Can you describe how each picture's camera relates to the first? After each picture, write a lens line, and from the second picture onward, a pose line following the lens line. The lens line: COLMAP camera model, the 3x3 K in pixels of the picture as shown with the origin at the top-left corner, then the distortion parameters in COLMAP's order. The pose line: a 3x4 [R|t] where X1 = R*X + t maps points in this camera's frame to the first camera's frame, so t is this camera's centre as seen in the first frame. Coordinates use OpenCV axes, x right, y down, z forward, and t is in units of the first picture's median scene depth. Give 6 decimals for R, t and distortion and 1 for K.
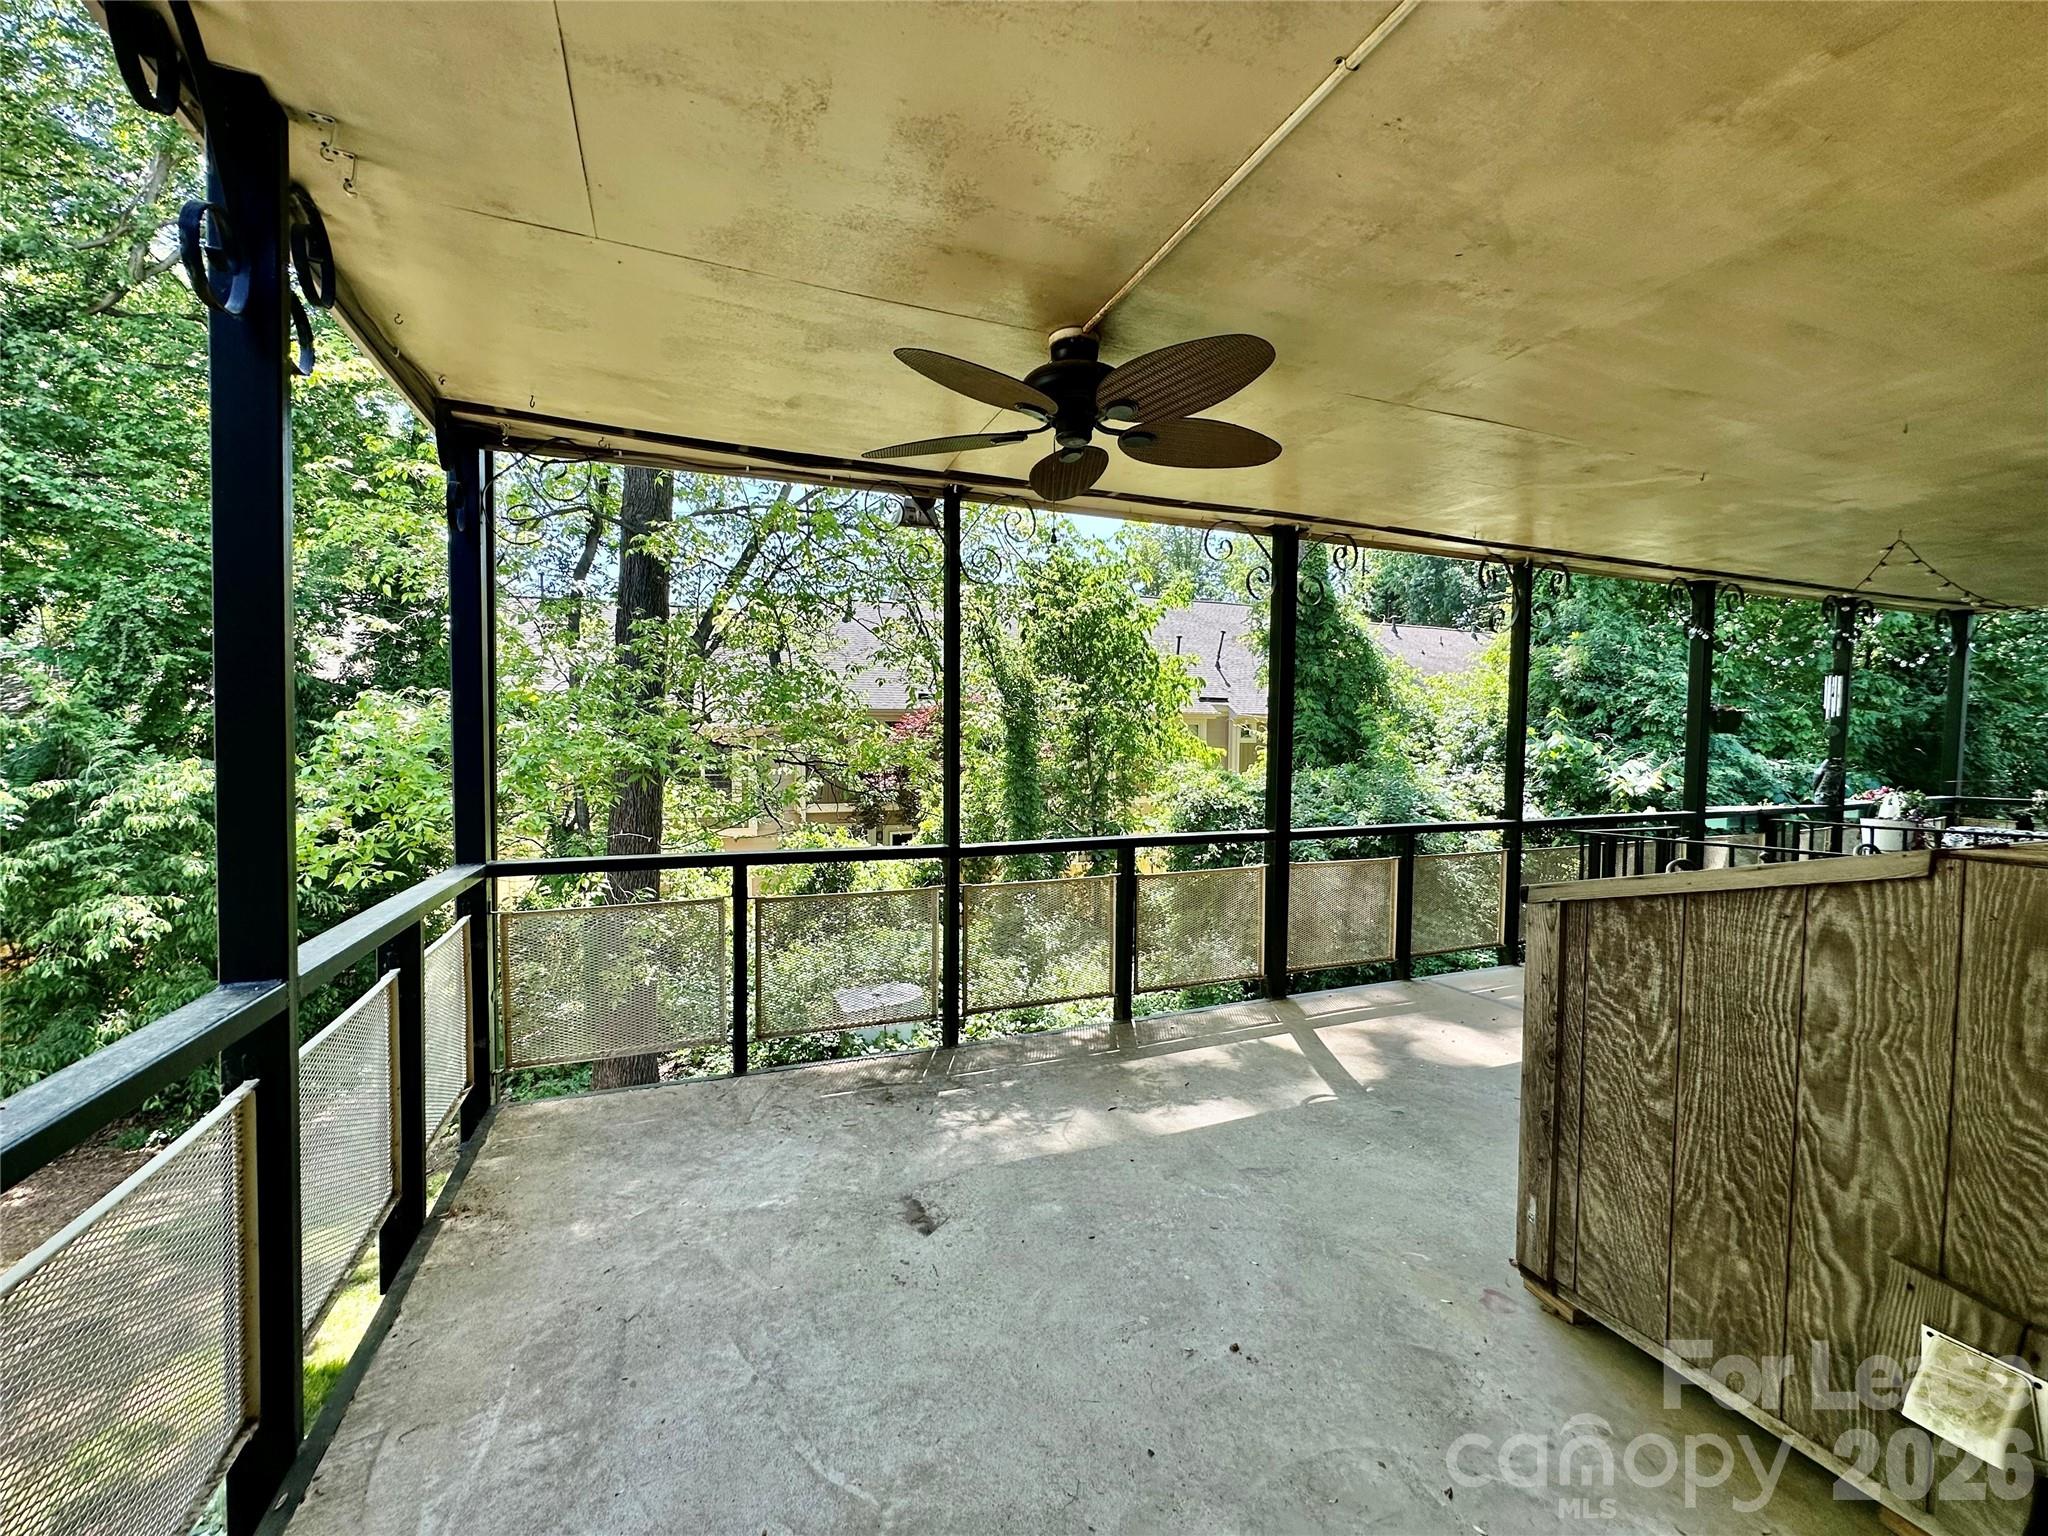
lens RADIAL K [[815.2, 0, 1015.5], [0, 815.2, 761.8], [0, 0, 1]] dist [-0.005929, 0.000753]
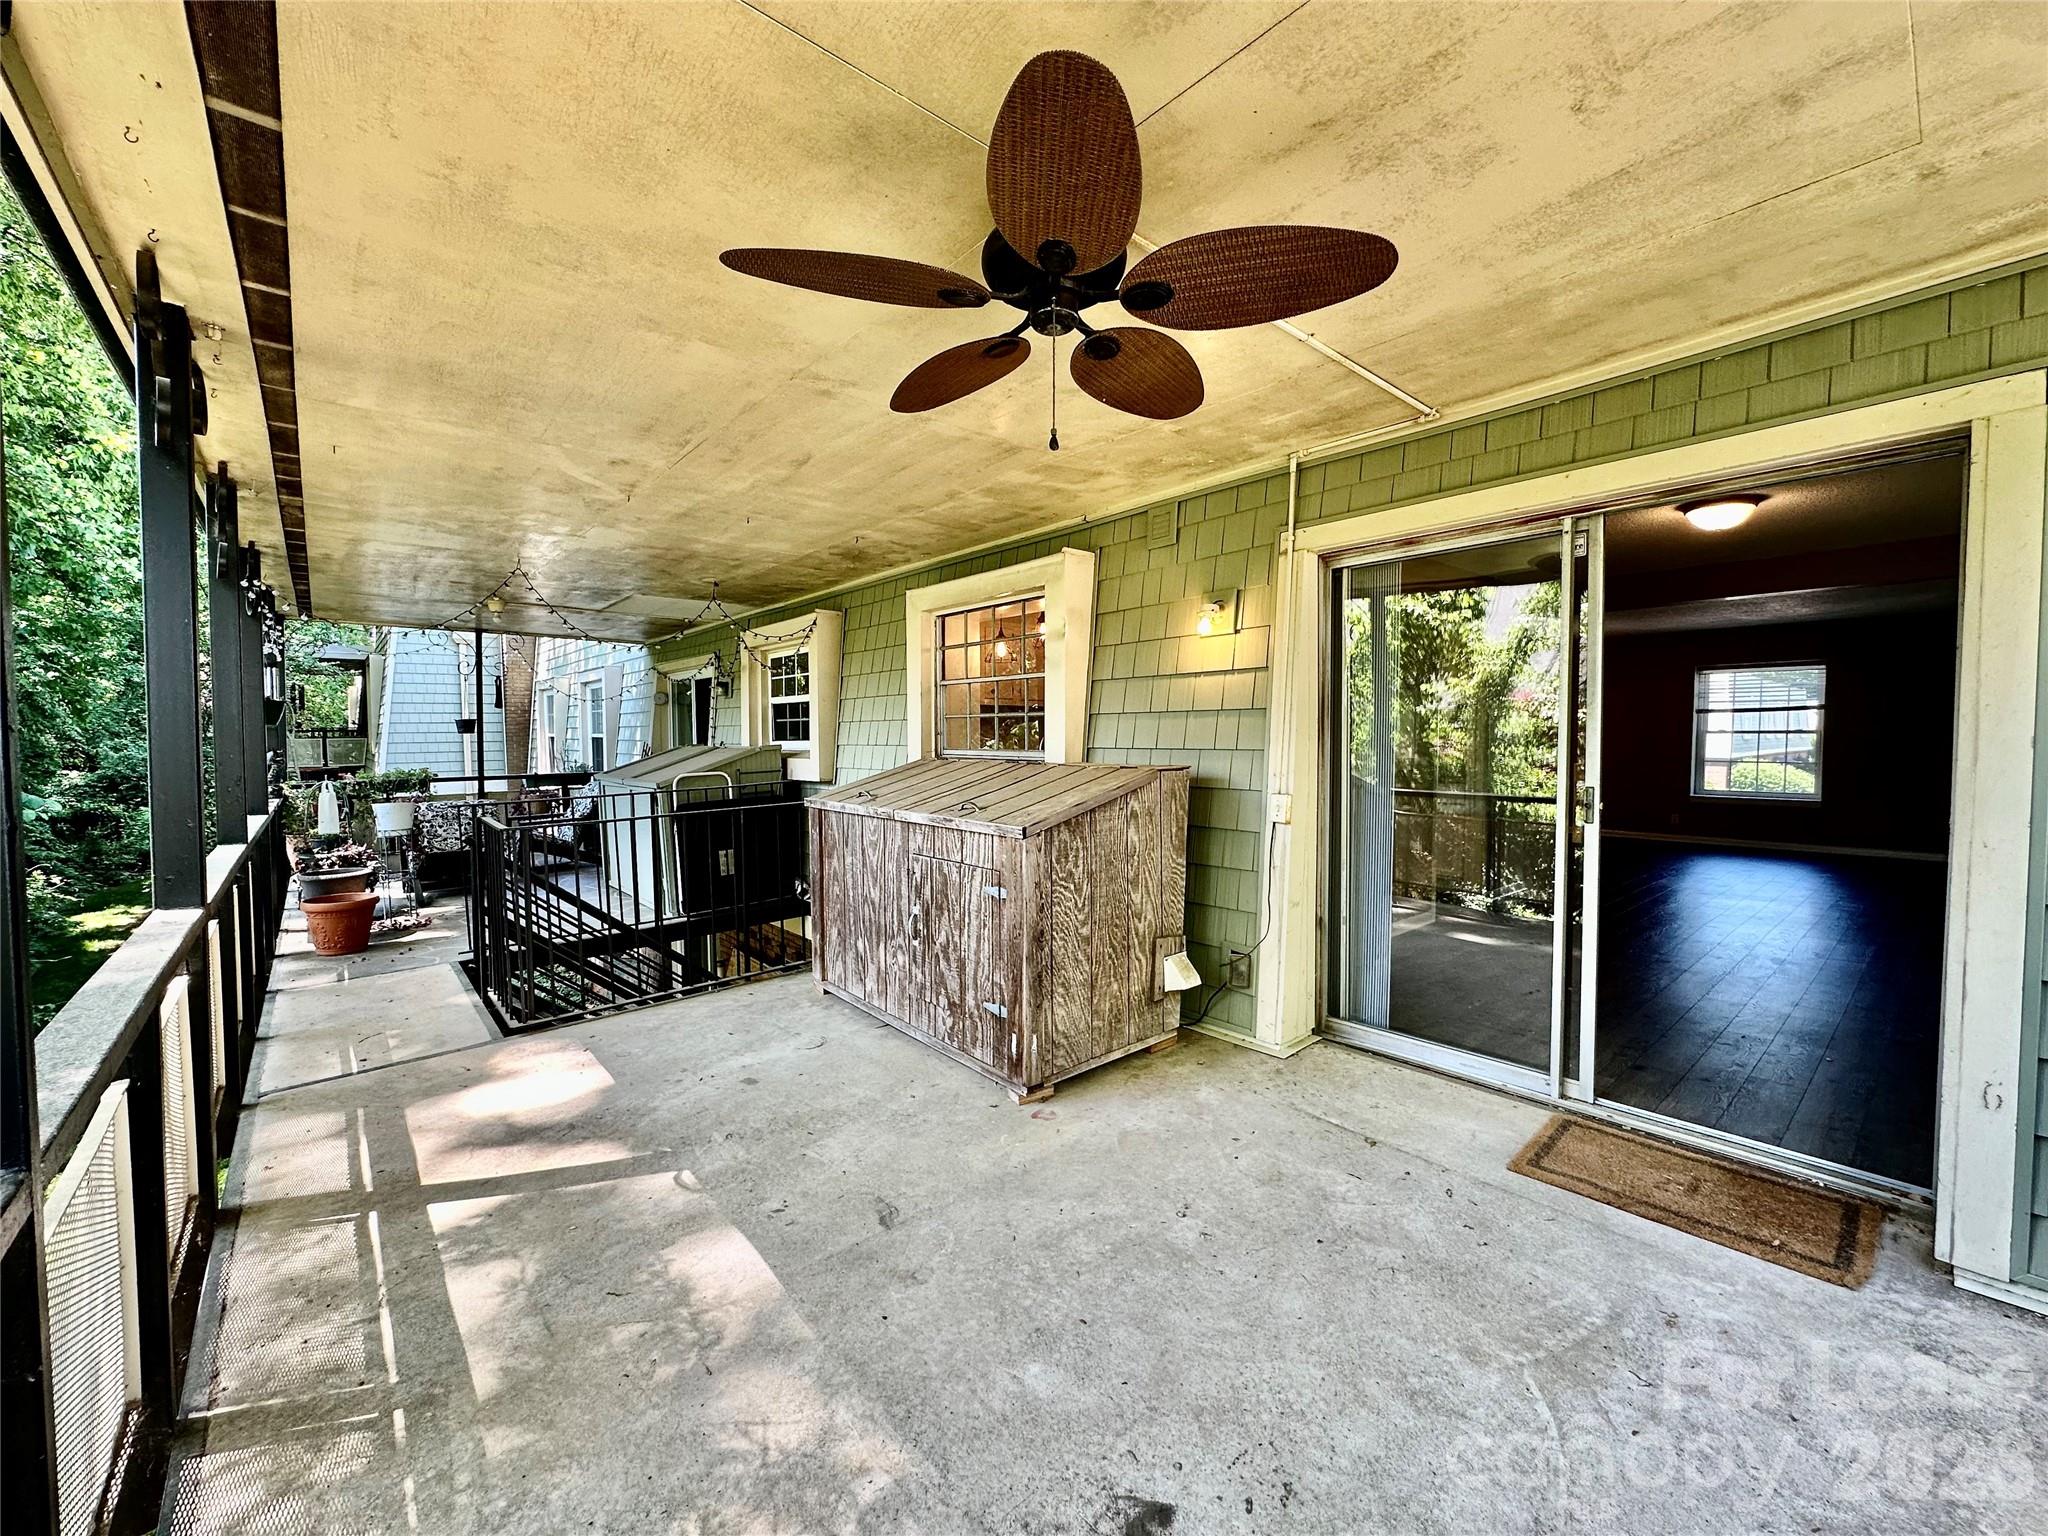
lens RADIAL K [[815.2, 0, 1017.1], [0, 815.2, 764.3], [0, 0, 1]] dist [-0.005929, 0.000753]
pose [[-0.312743, -0.046362, 0.948706, -0.478068], [0.035106, 0.997561, 0.060322, -0.030064], [-0.949189, 0.052170, -0.310353, 0.948913]]
